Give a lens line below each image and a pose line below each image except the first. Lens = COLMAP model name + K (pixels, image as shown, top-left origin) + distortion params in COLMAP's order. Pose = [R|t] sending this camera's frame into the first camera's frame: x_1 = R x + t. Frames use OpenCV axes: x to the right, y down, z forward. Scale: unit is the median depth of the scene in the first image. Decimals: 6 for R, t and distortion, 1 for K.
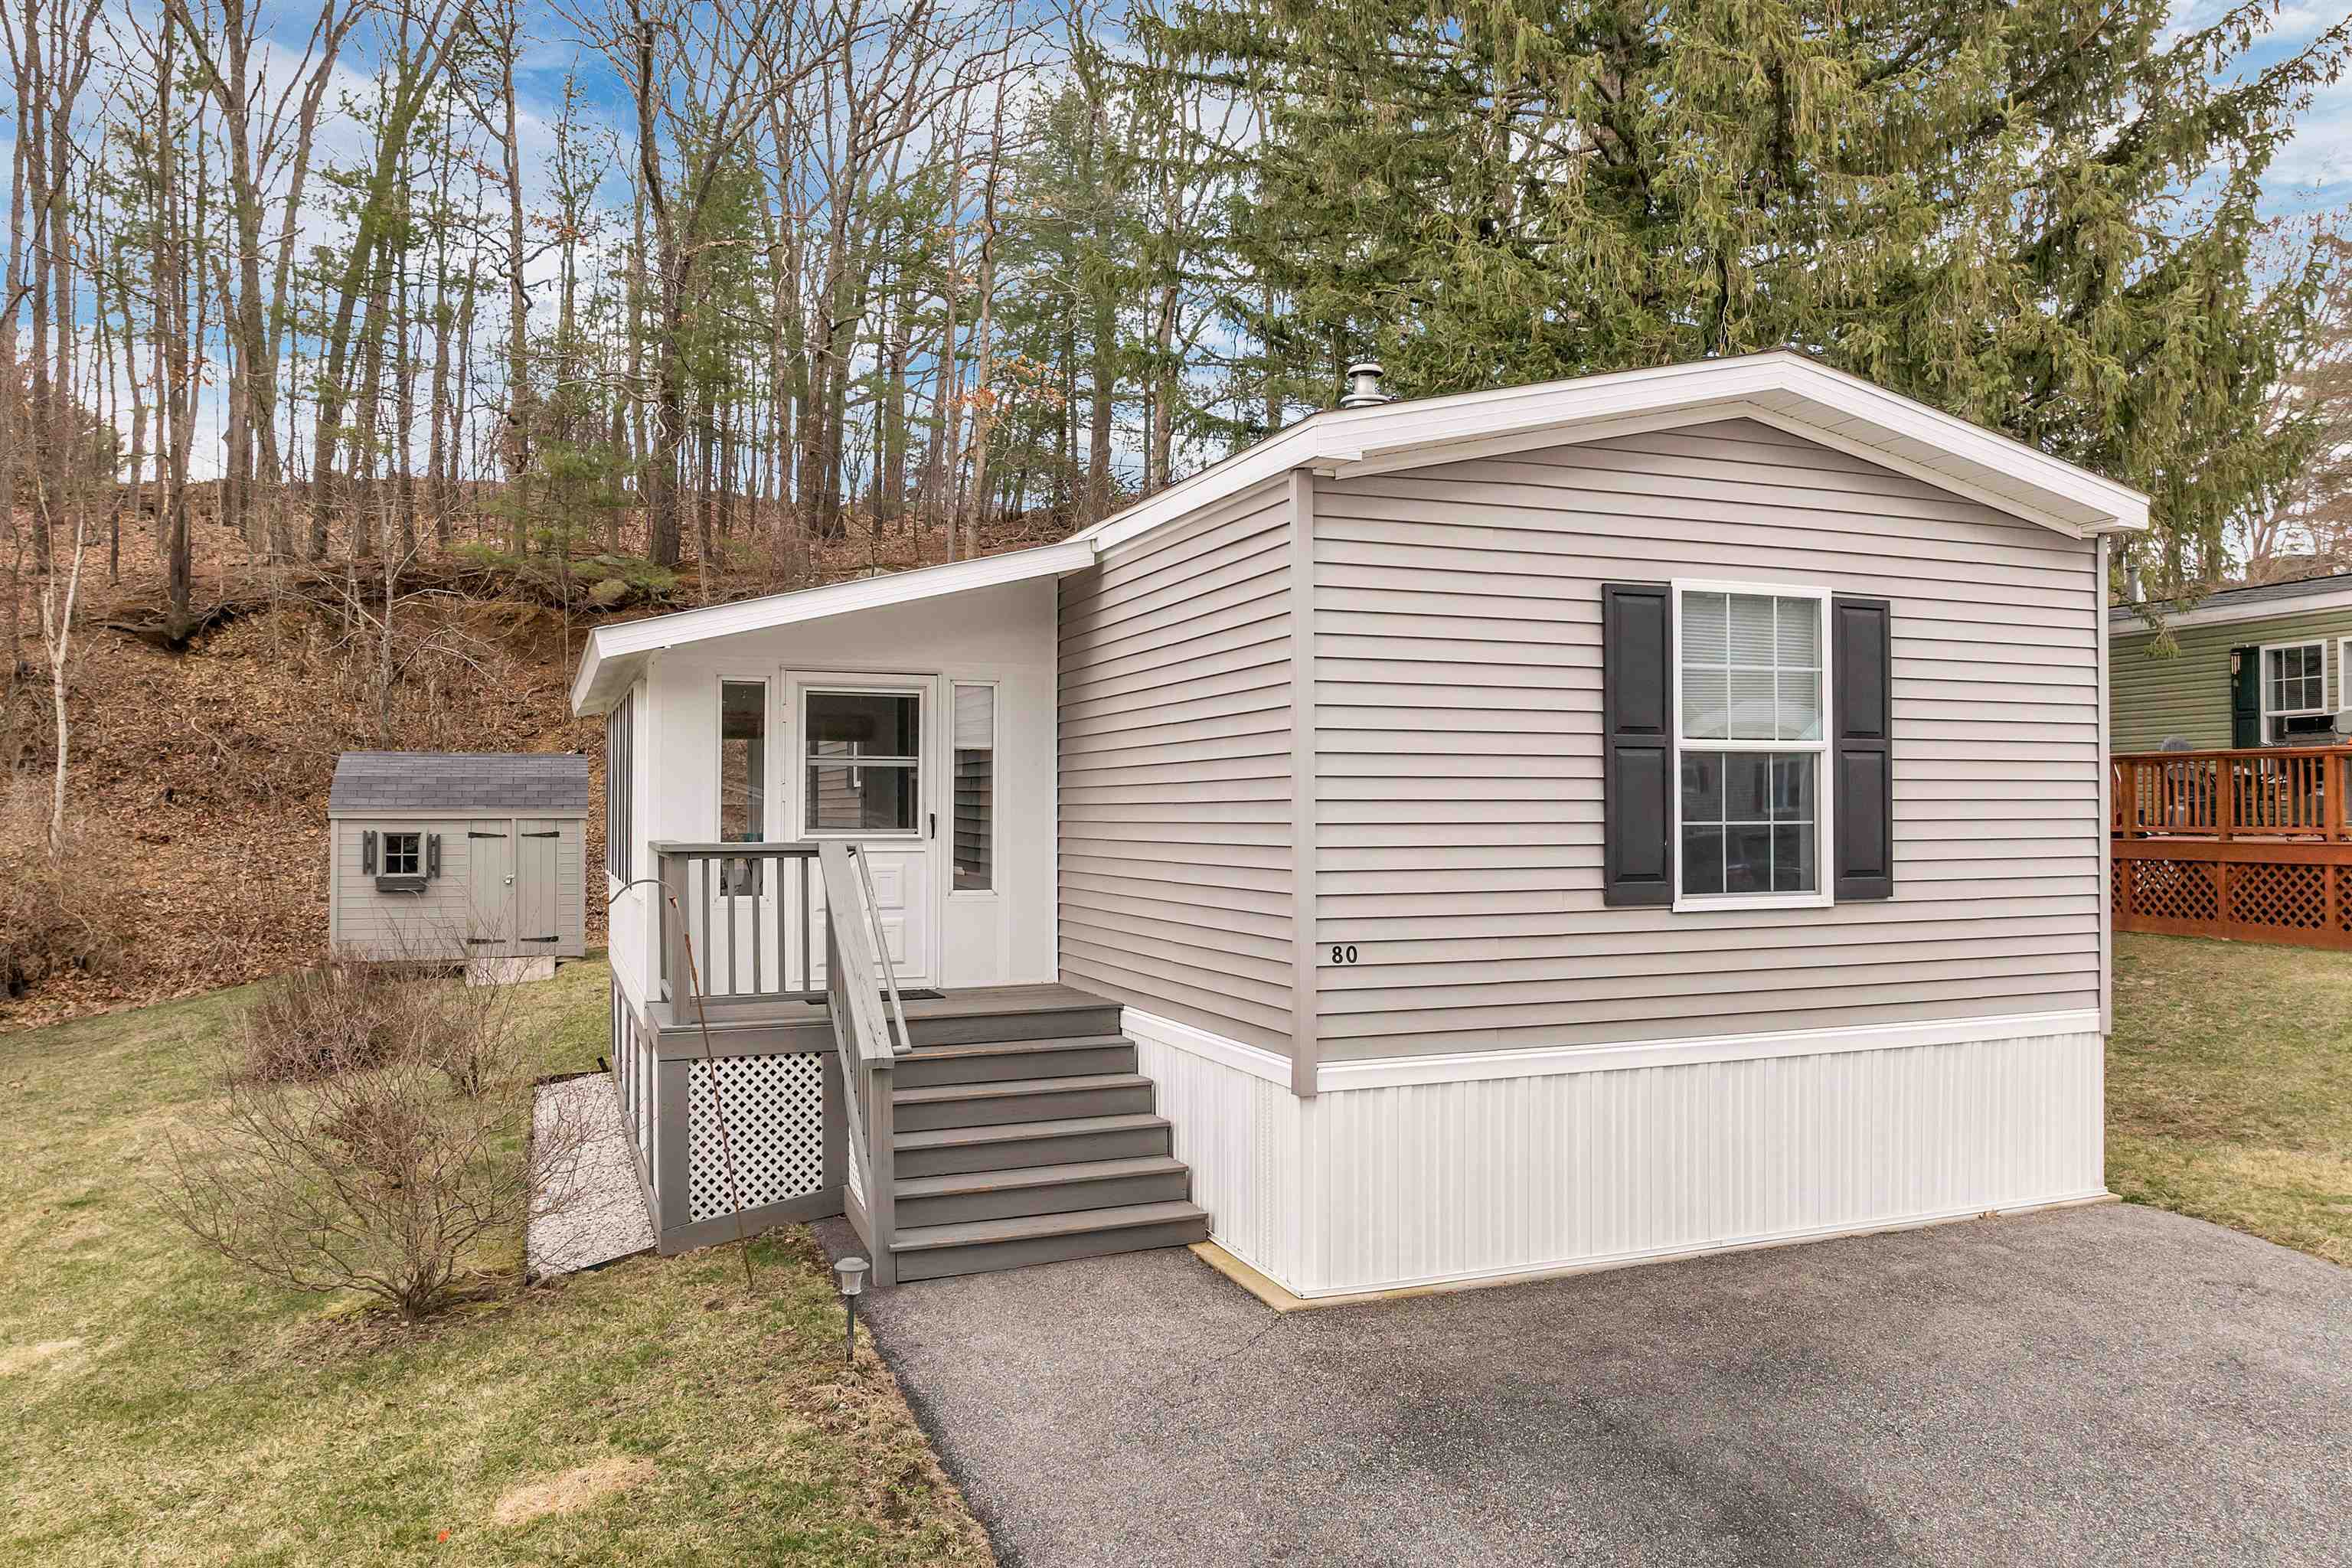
lens RADIAL K [[1657.1, 0, 1176.0], [0, 1657.1, 784.0], [0, 0, 1]] dist [-0.042018, -0.001836]
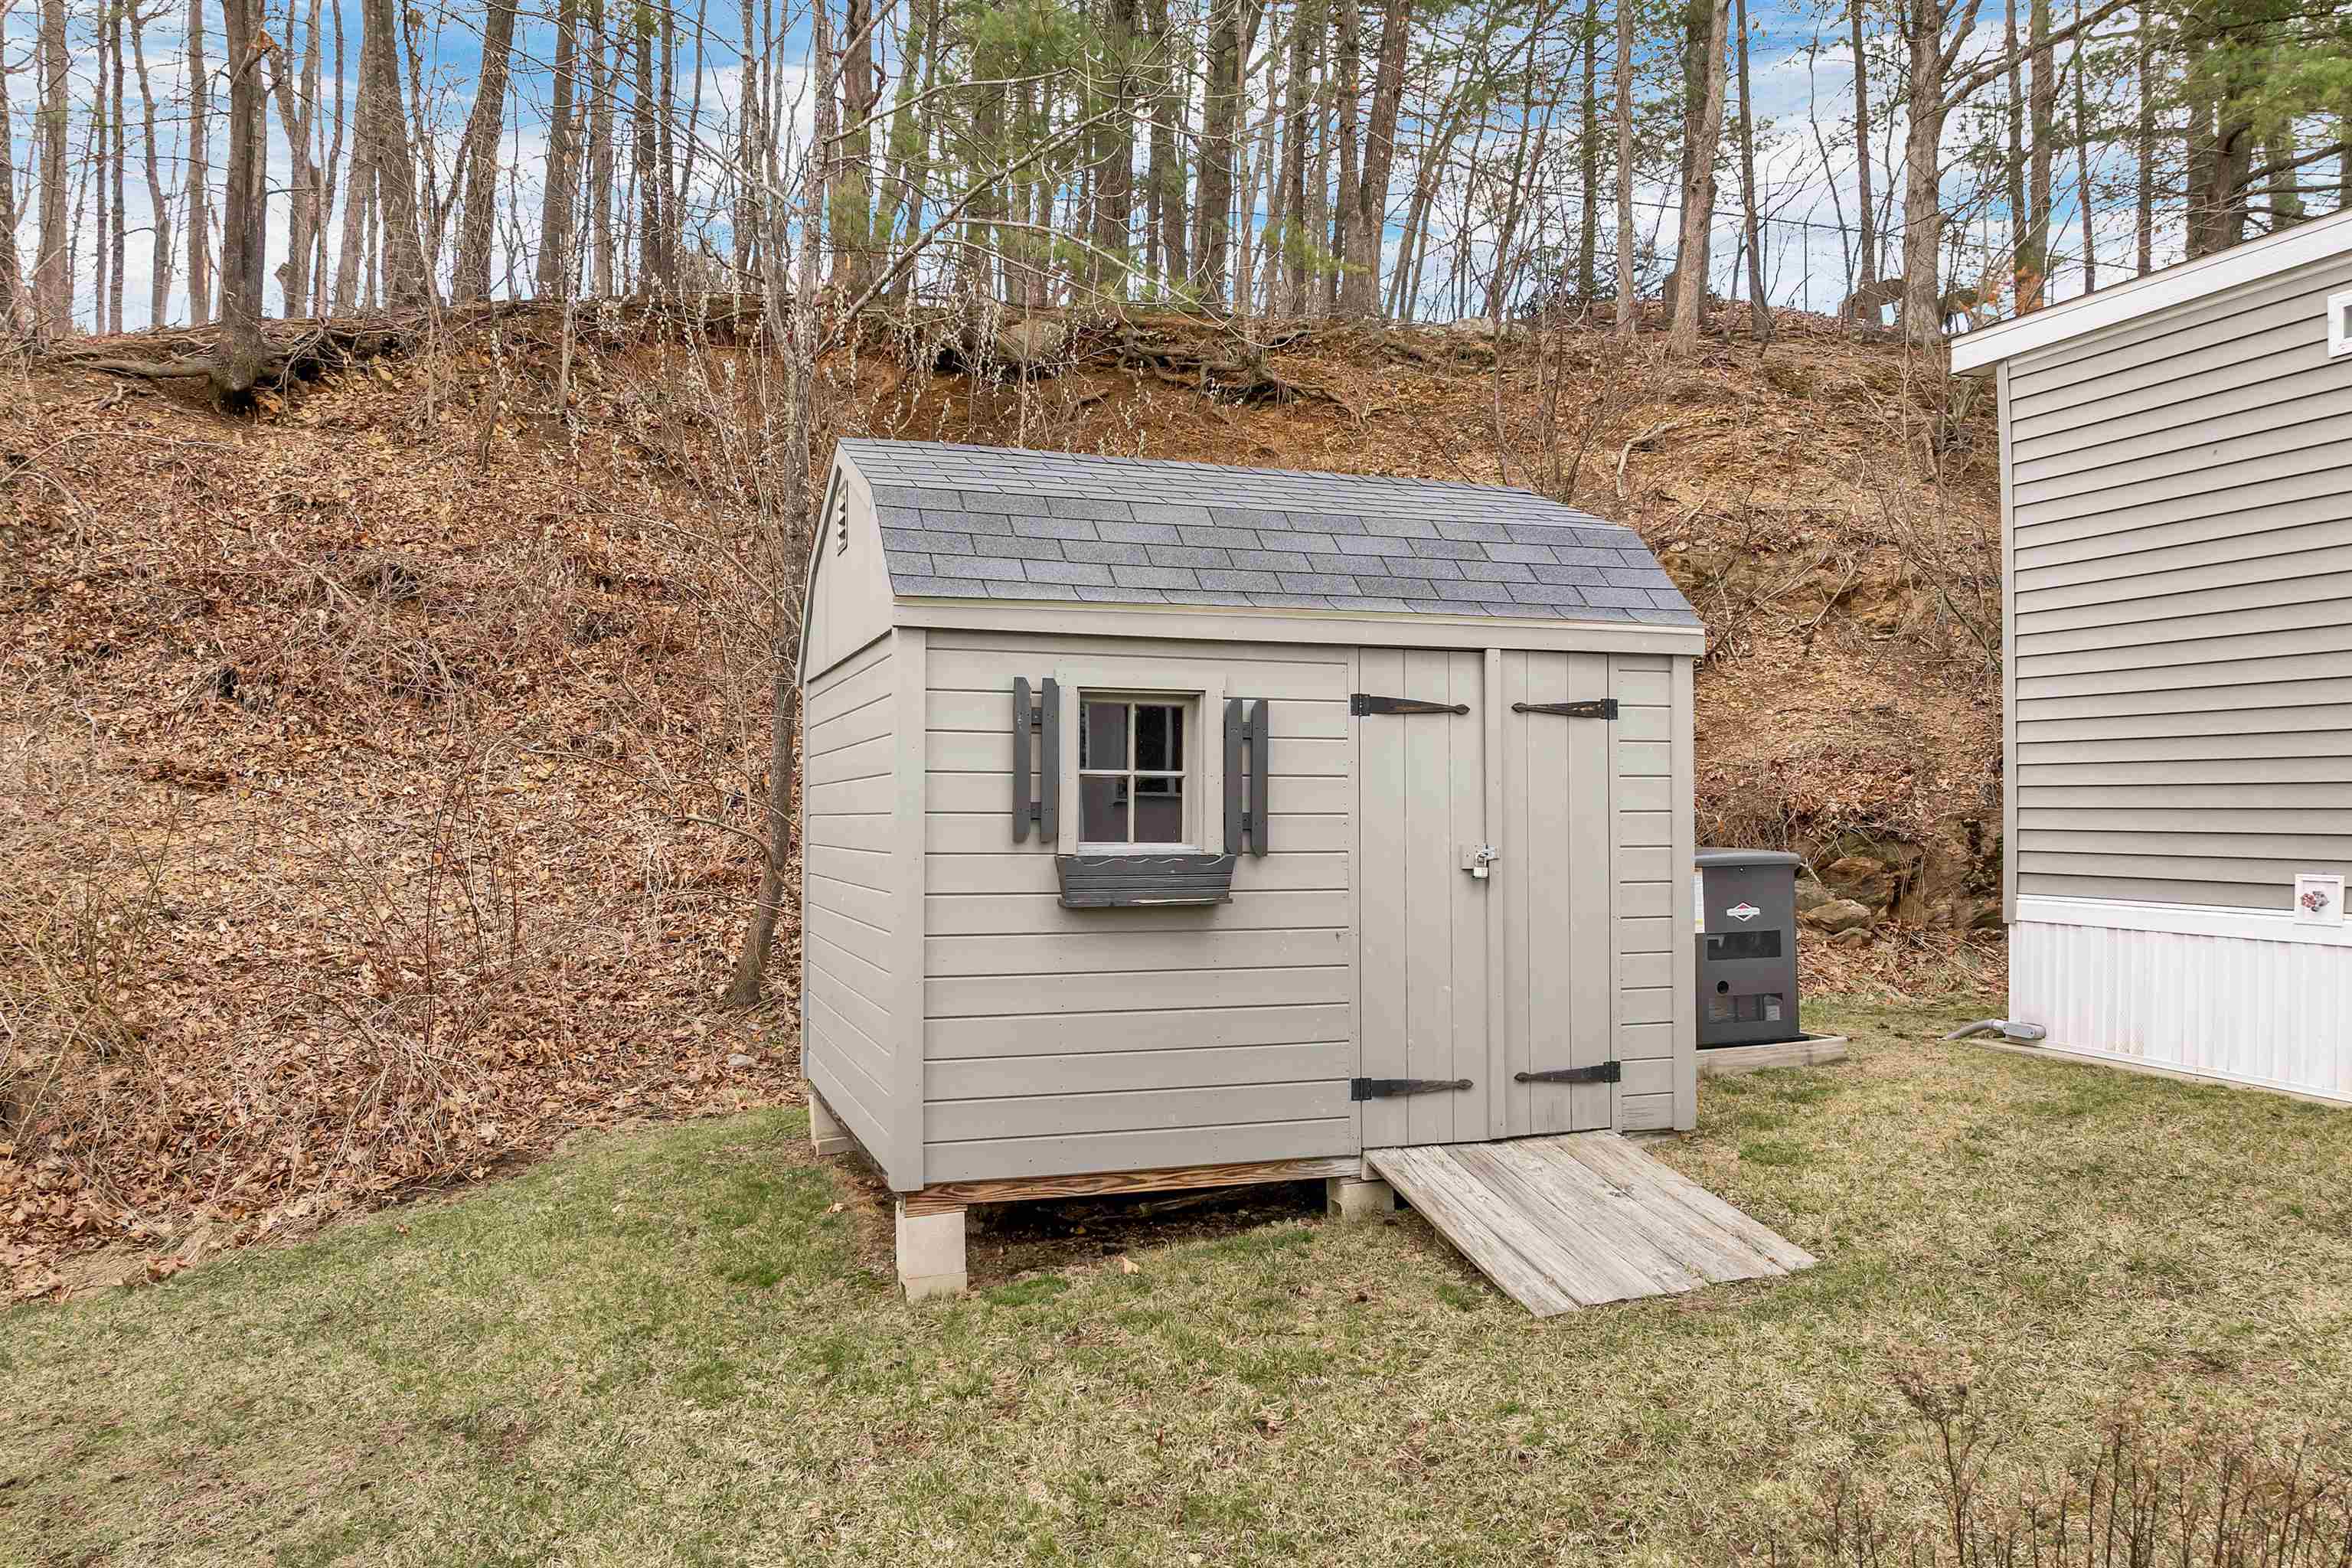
lens RADIAL K [[1682.6, 0, 1176.0], [0, 1682.6, 784.0], [0, 0, 1]] dist [-0.045723, -0.001503]
pose [[0.999834, -0.001701, -0.018129, -0.635815], [0.001718, 0.999998, 0.000928, 0.061635], [0.018127, -0.000959, 0.999835, 1.003548]]
